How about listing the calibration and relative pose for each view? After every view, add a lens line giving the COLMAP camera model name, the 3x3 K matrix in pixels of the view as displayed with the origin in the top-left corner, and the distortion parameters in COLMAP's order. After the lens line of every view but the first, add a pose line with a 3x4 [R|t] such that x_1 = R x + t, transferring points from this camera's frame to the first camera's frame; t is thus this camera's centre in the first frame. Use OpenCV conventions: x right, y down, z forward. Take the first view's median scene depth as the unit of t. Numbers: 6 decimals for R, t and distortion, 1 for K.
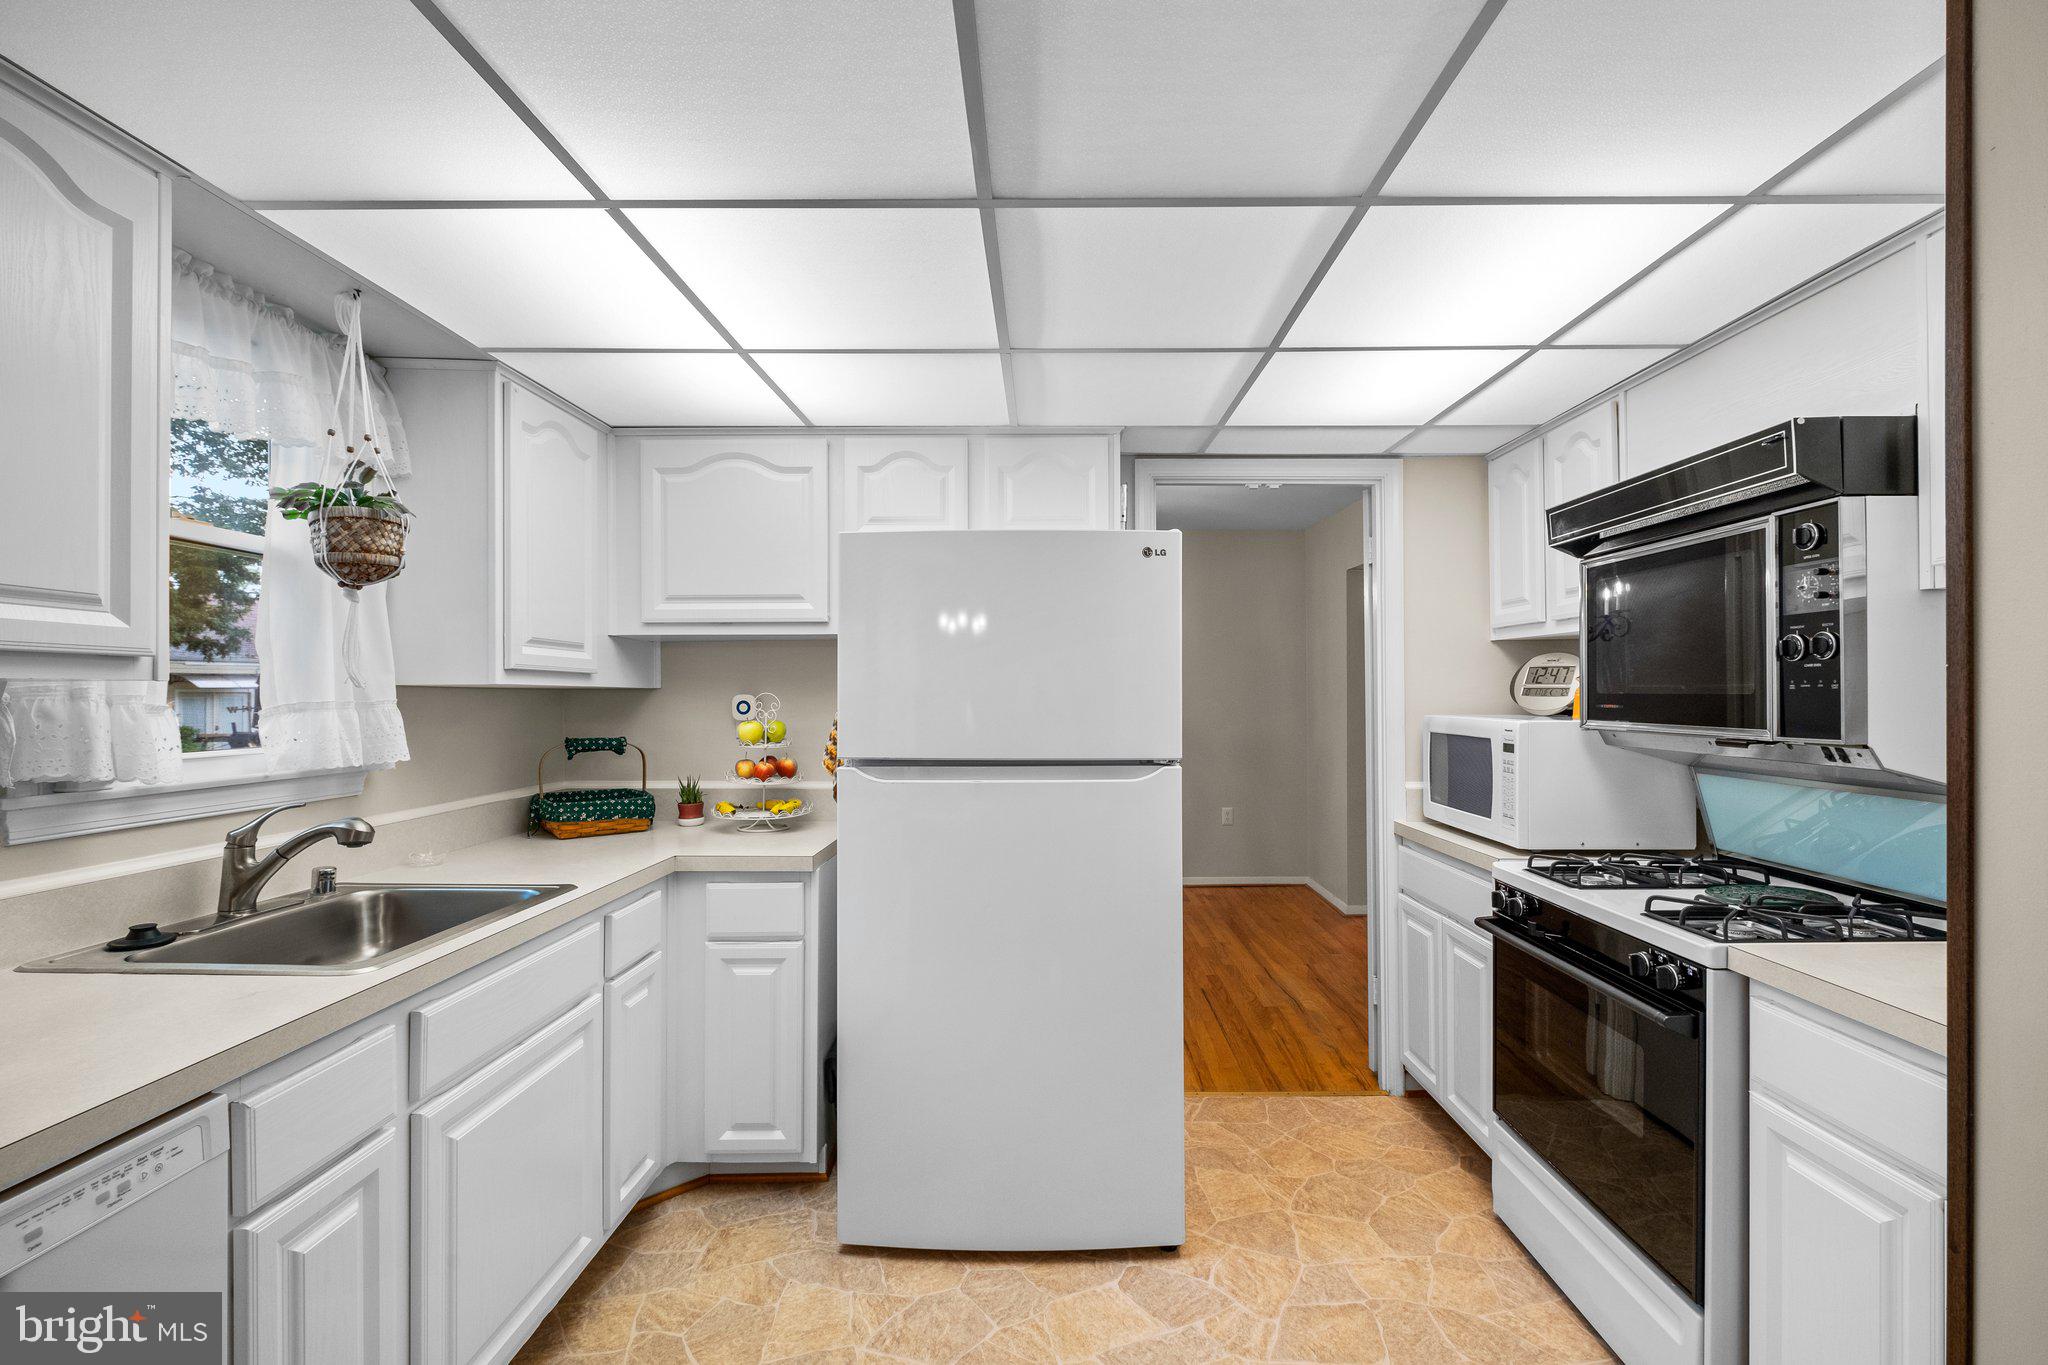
lens RADIAL K [[891.6, 0, 1048.8], [0, 891.6, 690.9], [0, 0, 1]] dist [0.002256, -0.005502]
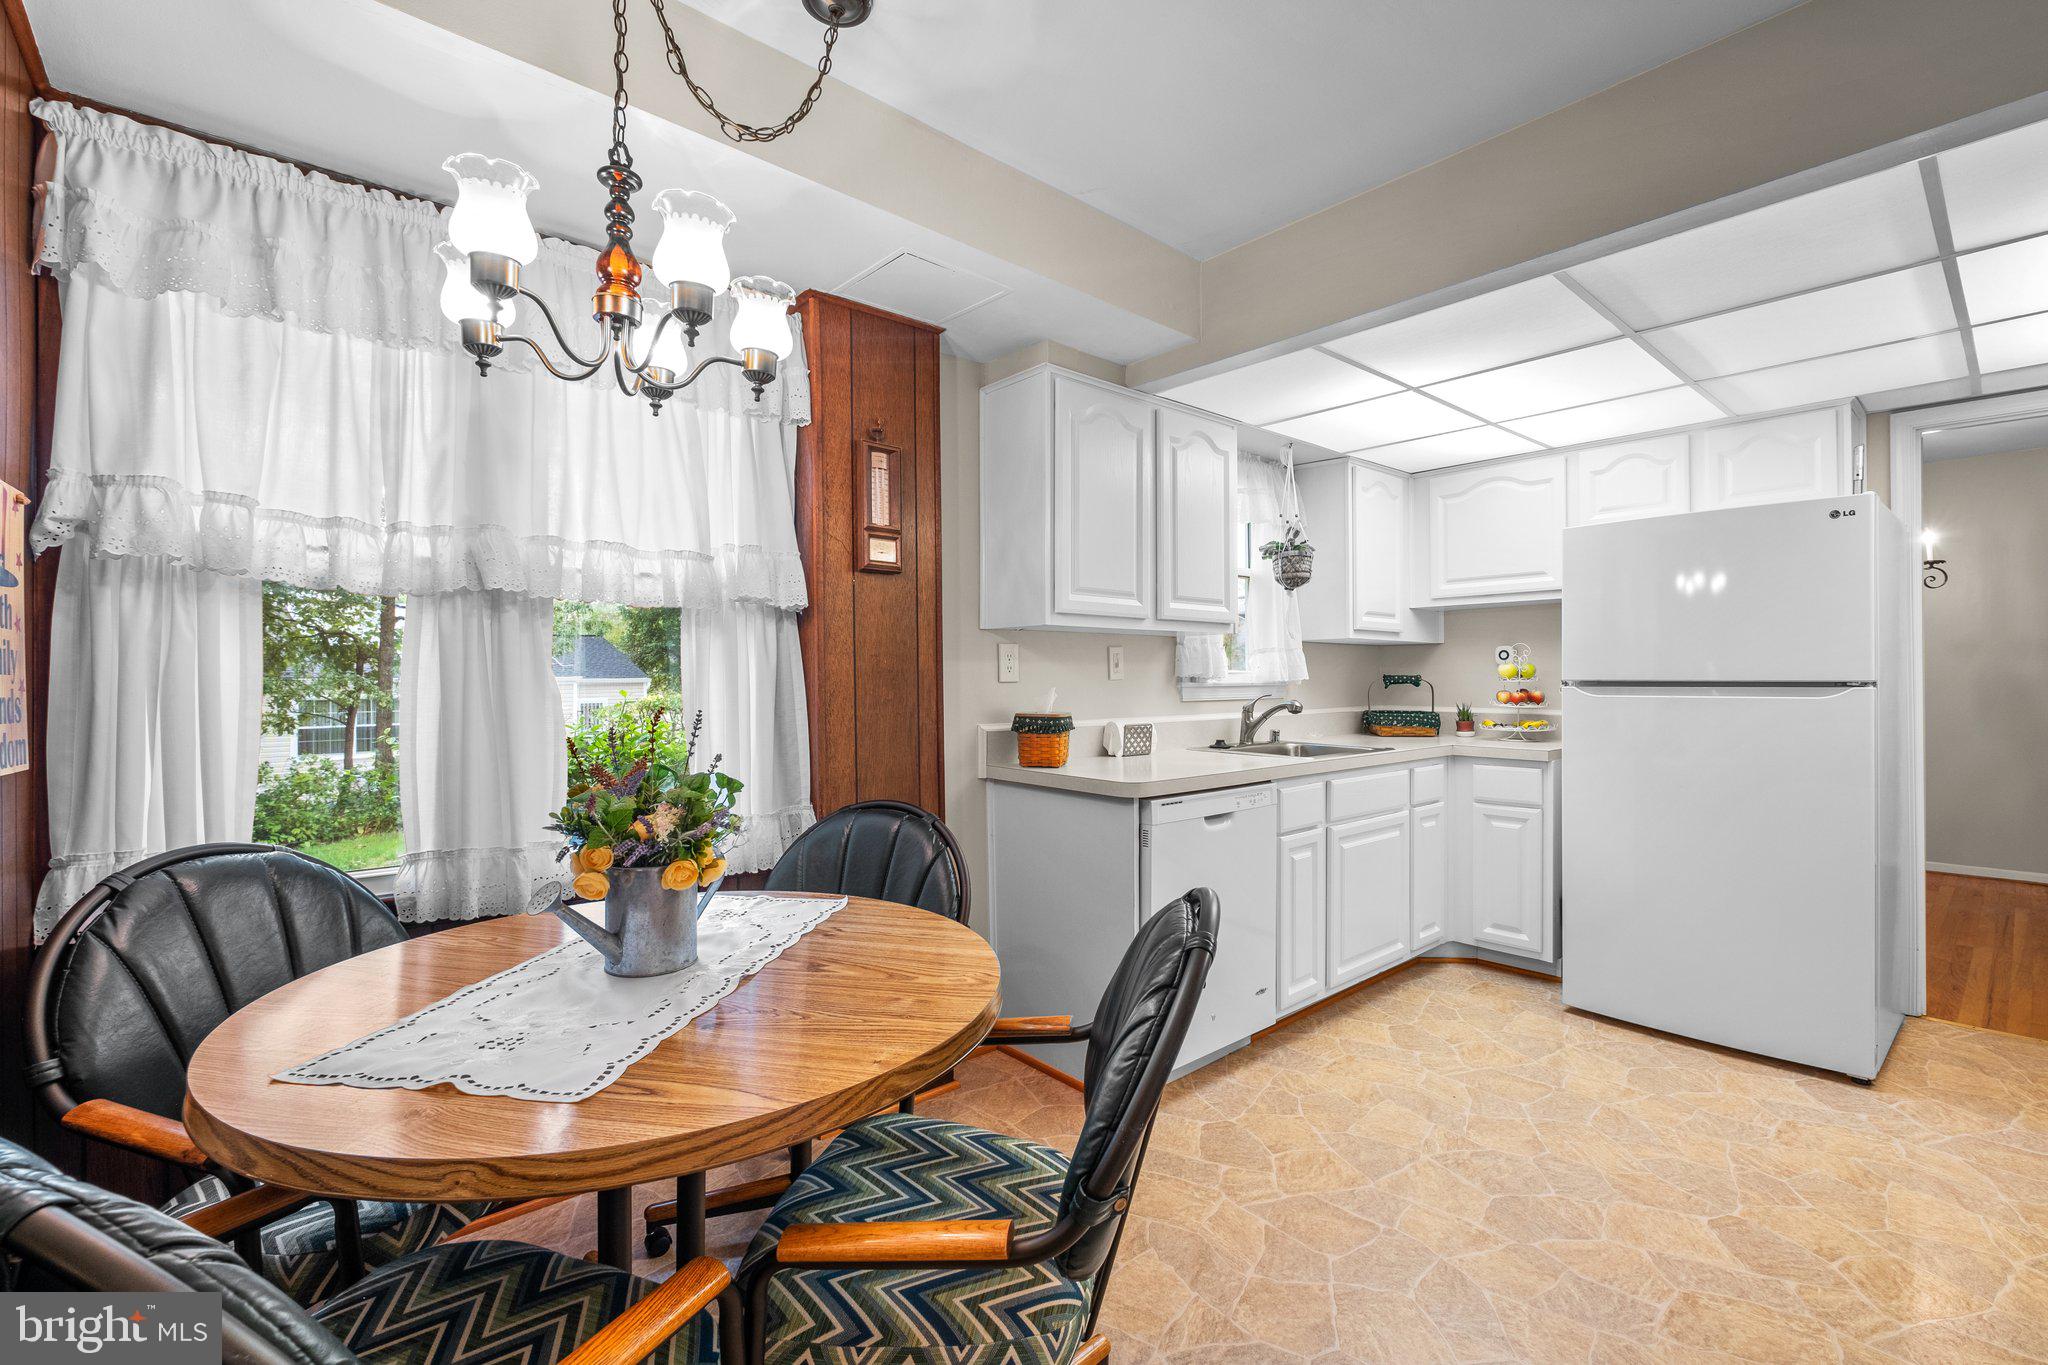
lens RADIAL K [[905.0, 0, 1028.5], [0, 905.0, 678.9], [0, 0, 1]] dist [-0.000063, -0.005201]
pose [[0.662328, -0.000495, -0.749213, 0.298490], [0.006028, 0.999971, 0.004668, 0.059412], [0.749189, -0.007608, 0.662312, -0.655124]]
